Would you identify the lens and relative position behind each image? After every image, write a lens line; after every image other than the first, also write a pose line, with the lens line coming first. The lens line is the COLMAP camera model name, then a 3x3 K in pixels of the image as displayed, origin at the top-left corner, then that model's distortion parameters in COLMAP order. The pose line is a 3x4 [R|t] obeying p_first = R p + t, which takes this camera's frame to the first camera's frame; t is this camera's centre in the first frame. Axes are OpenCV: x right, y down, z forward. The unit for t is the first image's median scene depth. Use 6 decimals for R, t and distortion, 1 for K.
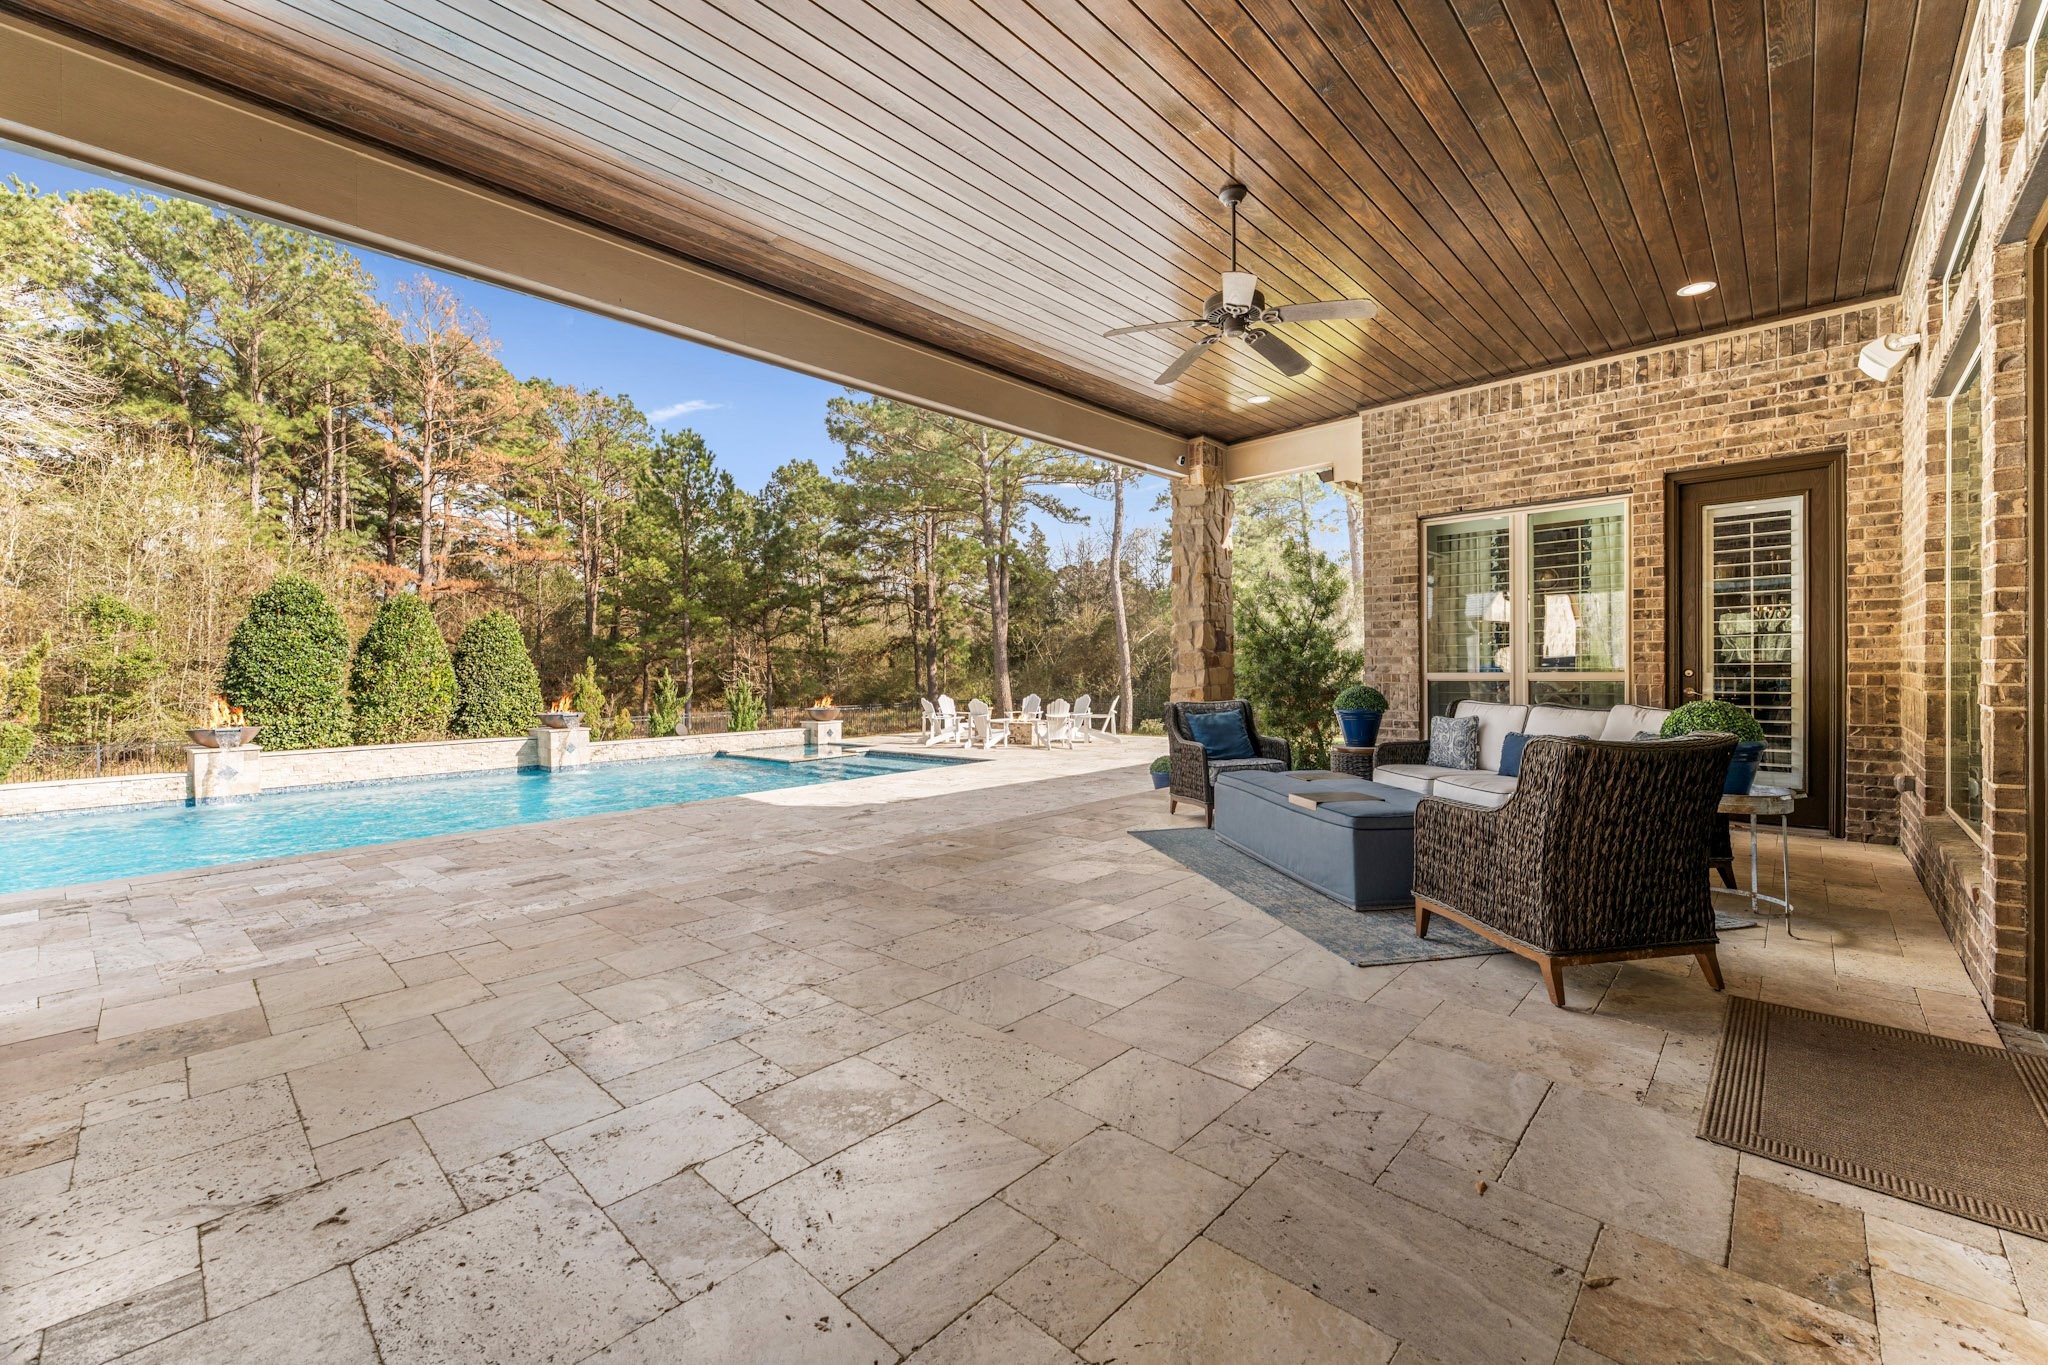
lens RADIAL K [[828.3, 0, 1027.6], [0, 828.3, 671.1], [0, 0, 1]] dist [0.000484, 0.000094]
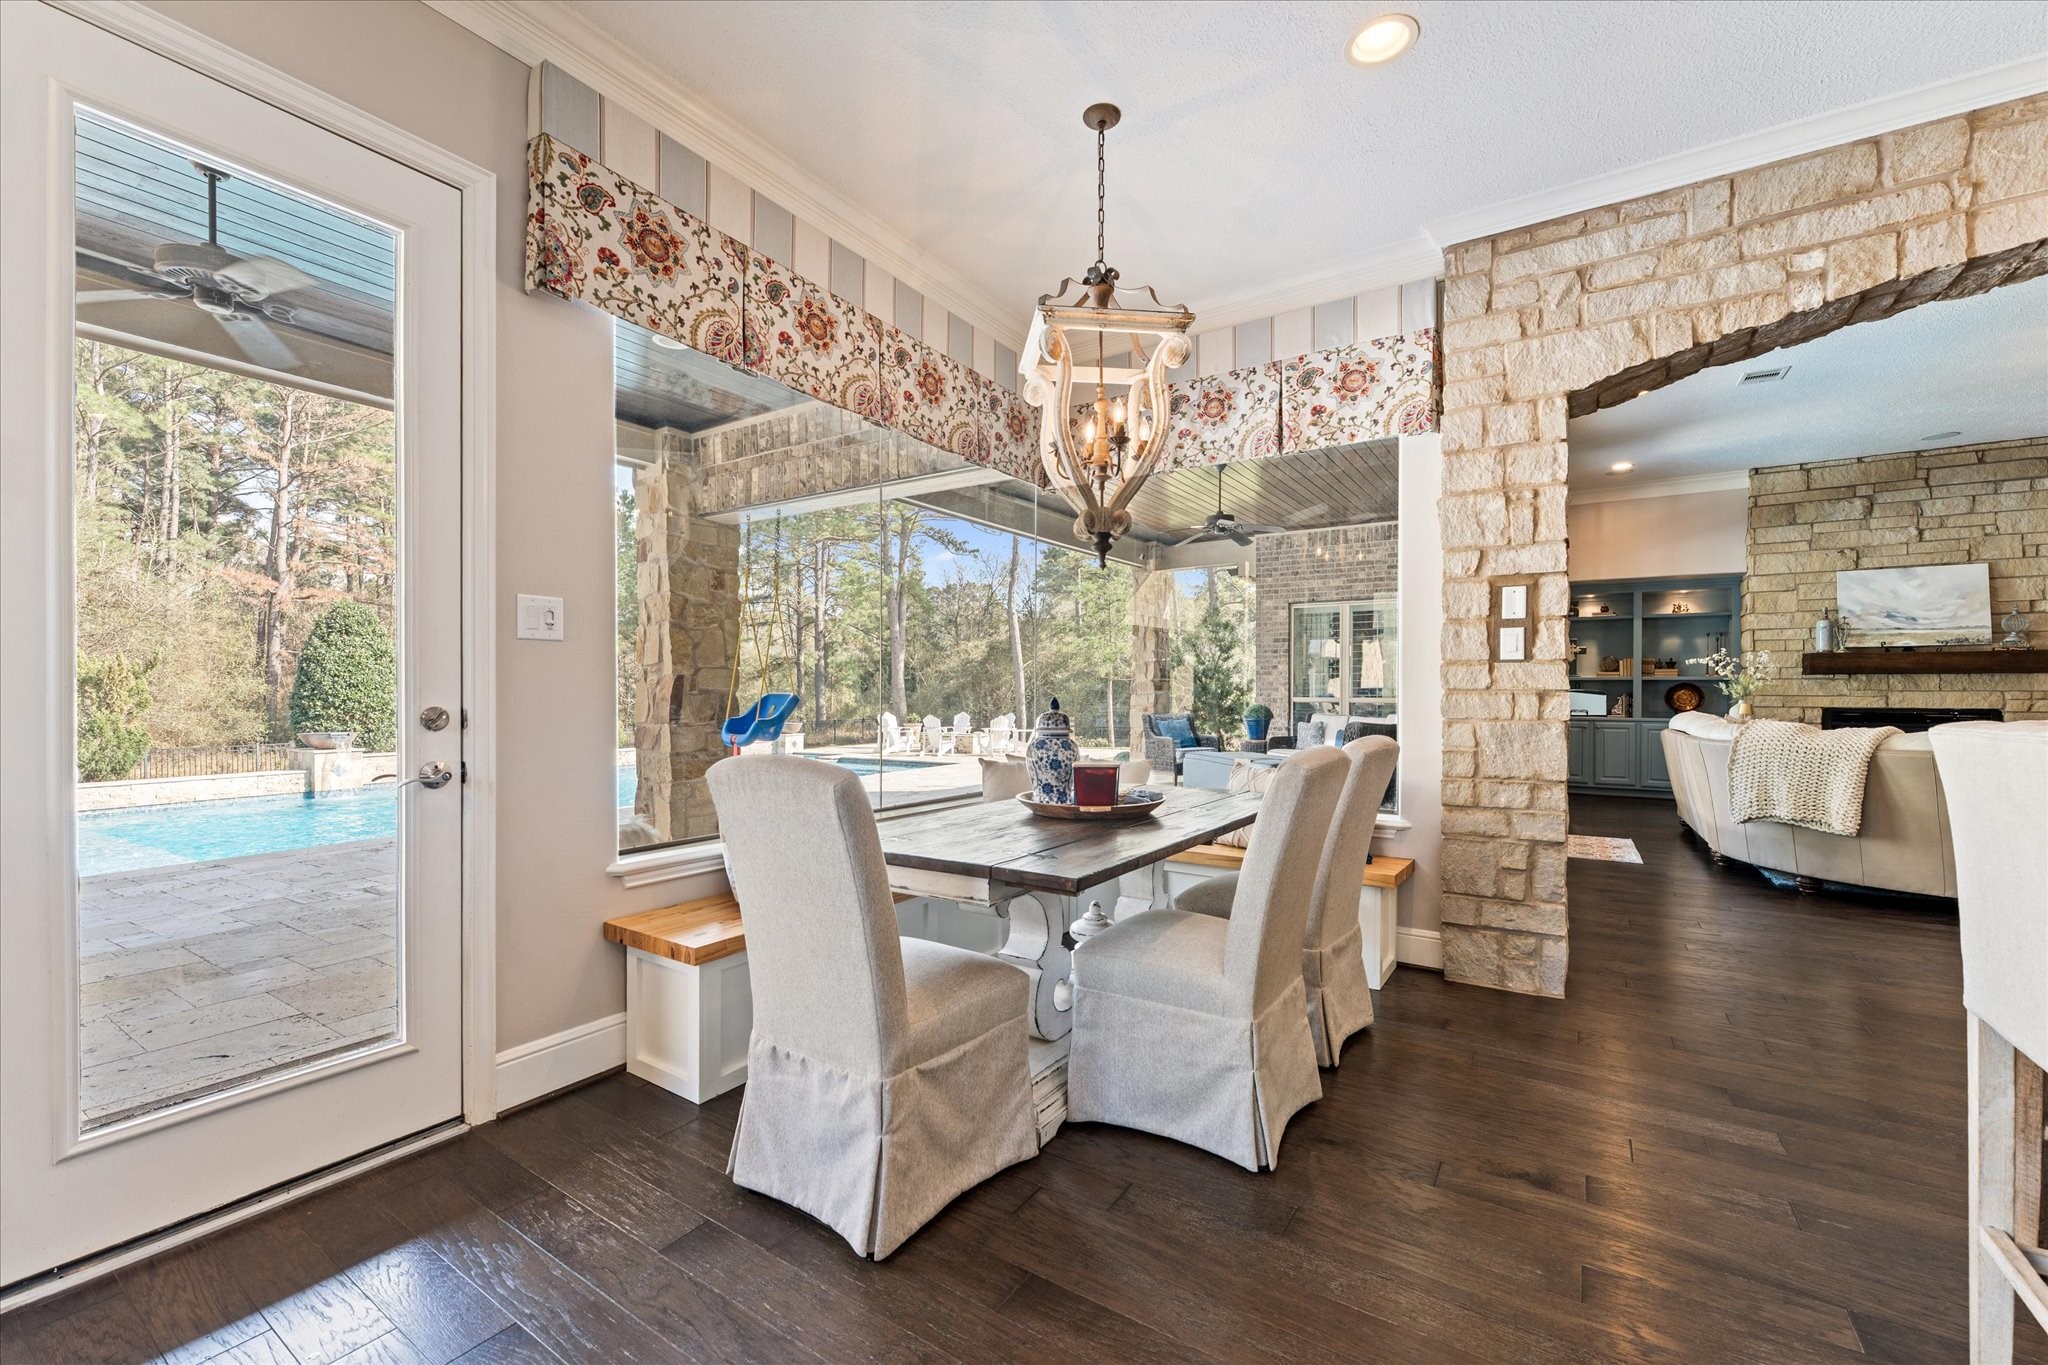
lens RADIAL K [[828.3, 0, 1022.5], [0, 828.3, 693.5], [0, 0, 1]] dist [0.000484, 0.000094]
pose [[0.986601, 0.012010, 0.162712, -0.253296], [-0.012056, 0.999927, -0.000704, 0.001815], [-0.162708, -0.001267, 0.986673, -0.431167]]
